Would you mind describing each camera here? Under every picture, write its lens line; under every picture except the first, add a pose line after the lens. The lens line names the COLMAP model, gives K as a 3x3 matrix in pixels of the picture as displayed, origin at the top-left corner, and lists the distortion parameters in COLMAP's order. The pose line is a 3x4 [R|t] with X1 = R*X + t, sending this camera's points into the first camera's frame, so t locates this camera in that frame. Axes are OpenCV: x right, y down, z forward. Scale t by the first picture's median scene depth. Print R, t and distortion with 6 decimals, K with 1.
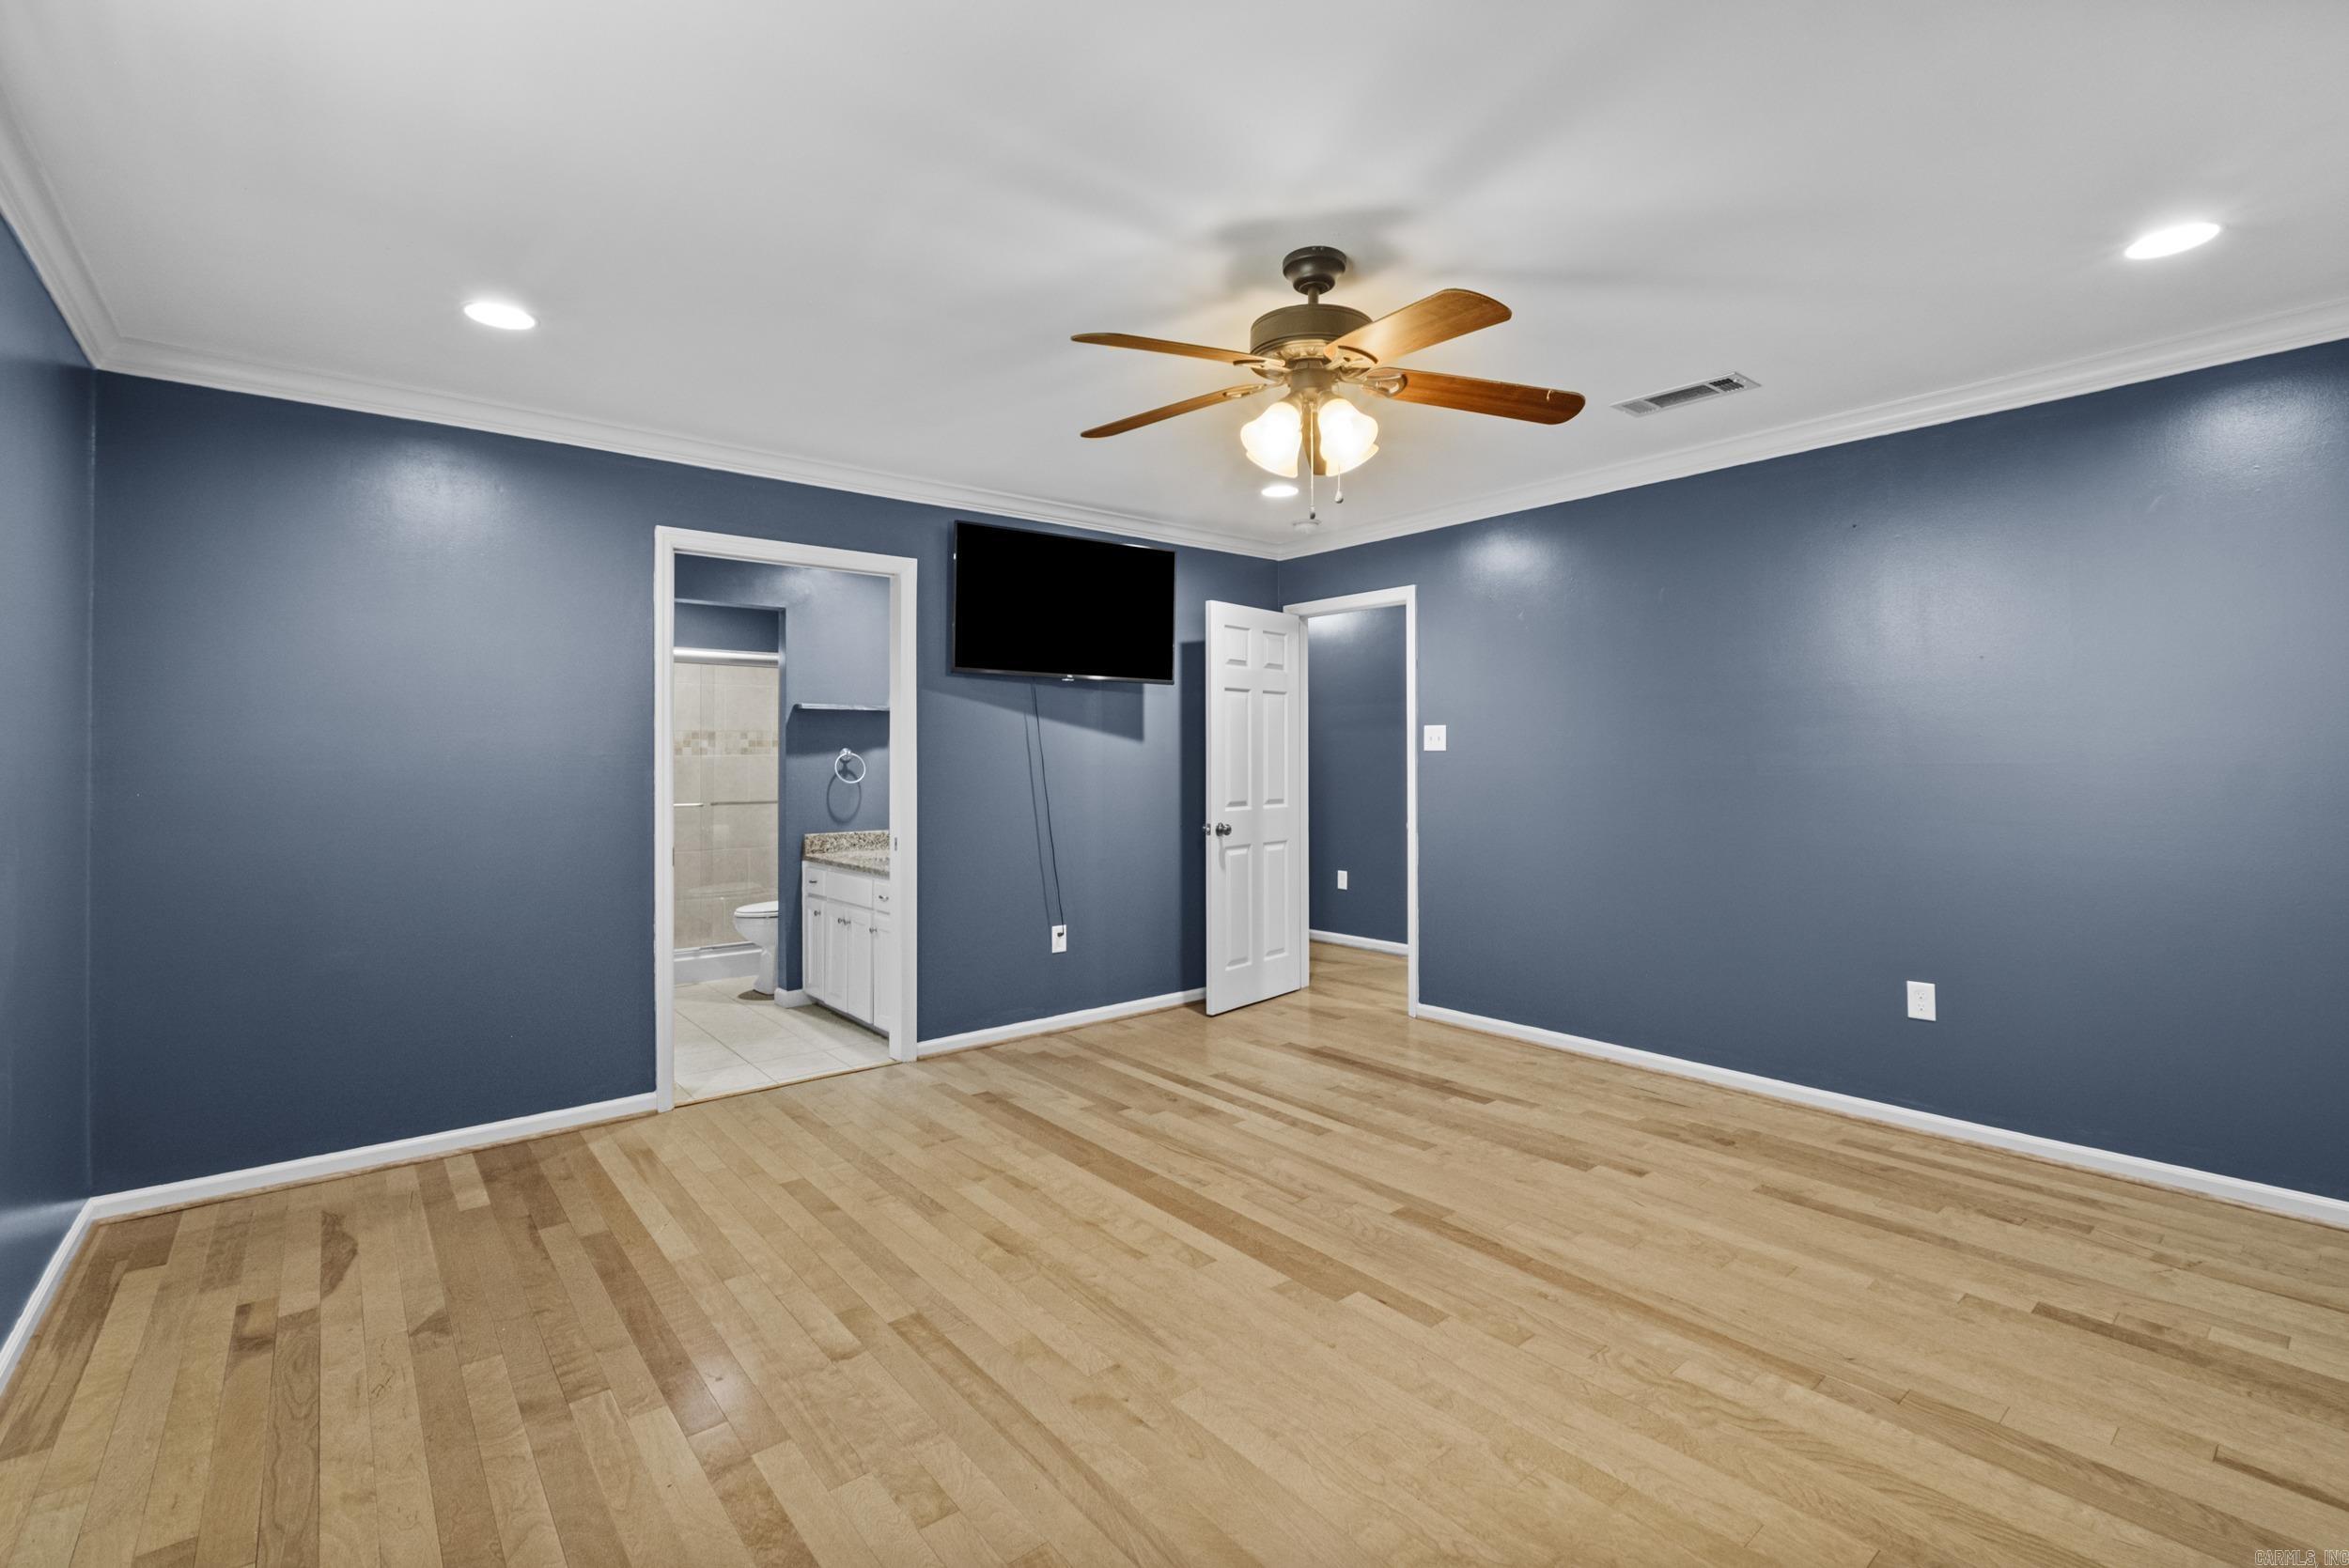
lens RADIAL K [[1017.1, 0, 1158.3], [0, 1017.1, 776.8], [0, 0, 1]] dist [-0.006279, 0.000038]
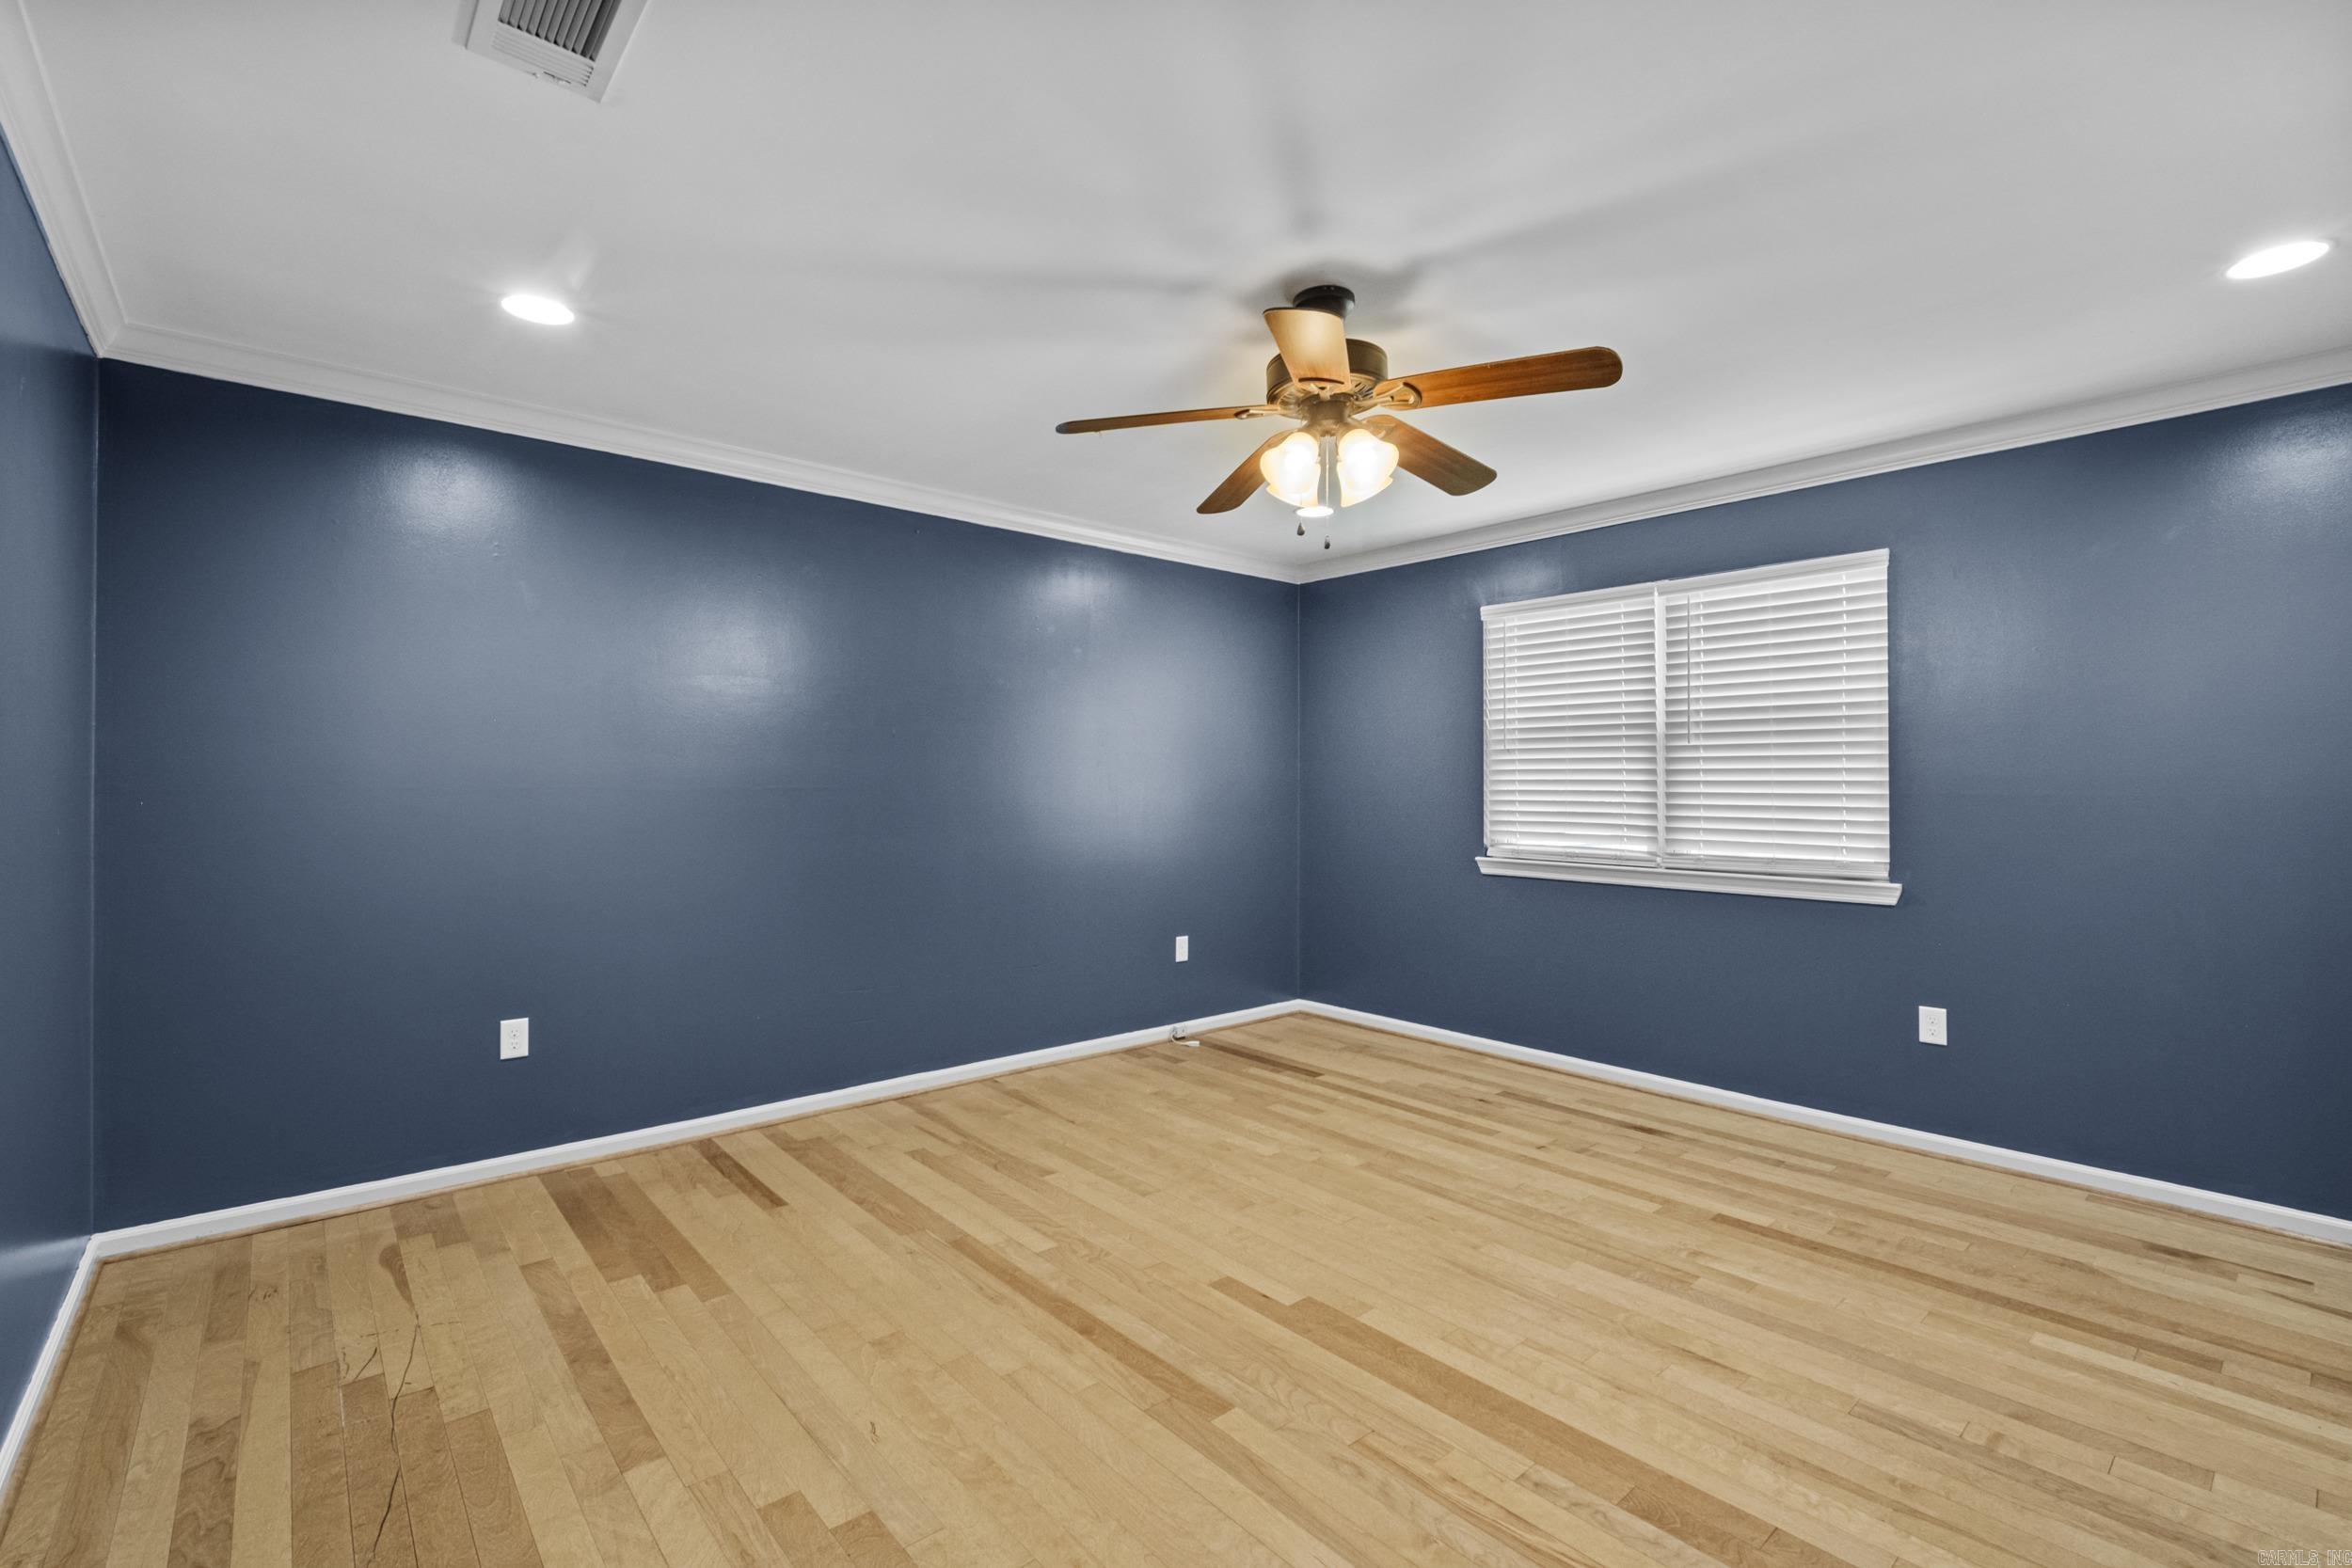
lens RADIAL K [[1018.4, 0, 1159.8], [0, 1018.4, 776.8], [0, 0, 1]] dist [-0.006279, 0.000038]
pose [[-0.999621, 0.004870, -0.027084, 0.326119], [0.004763, 0.999981, 0.003993, -0.027264], [0.027102, 0.003862, -0.999625, 1.878264]]
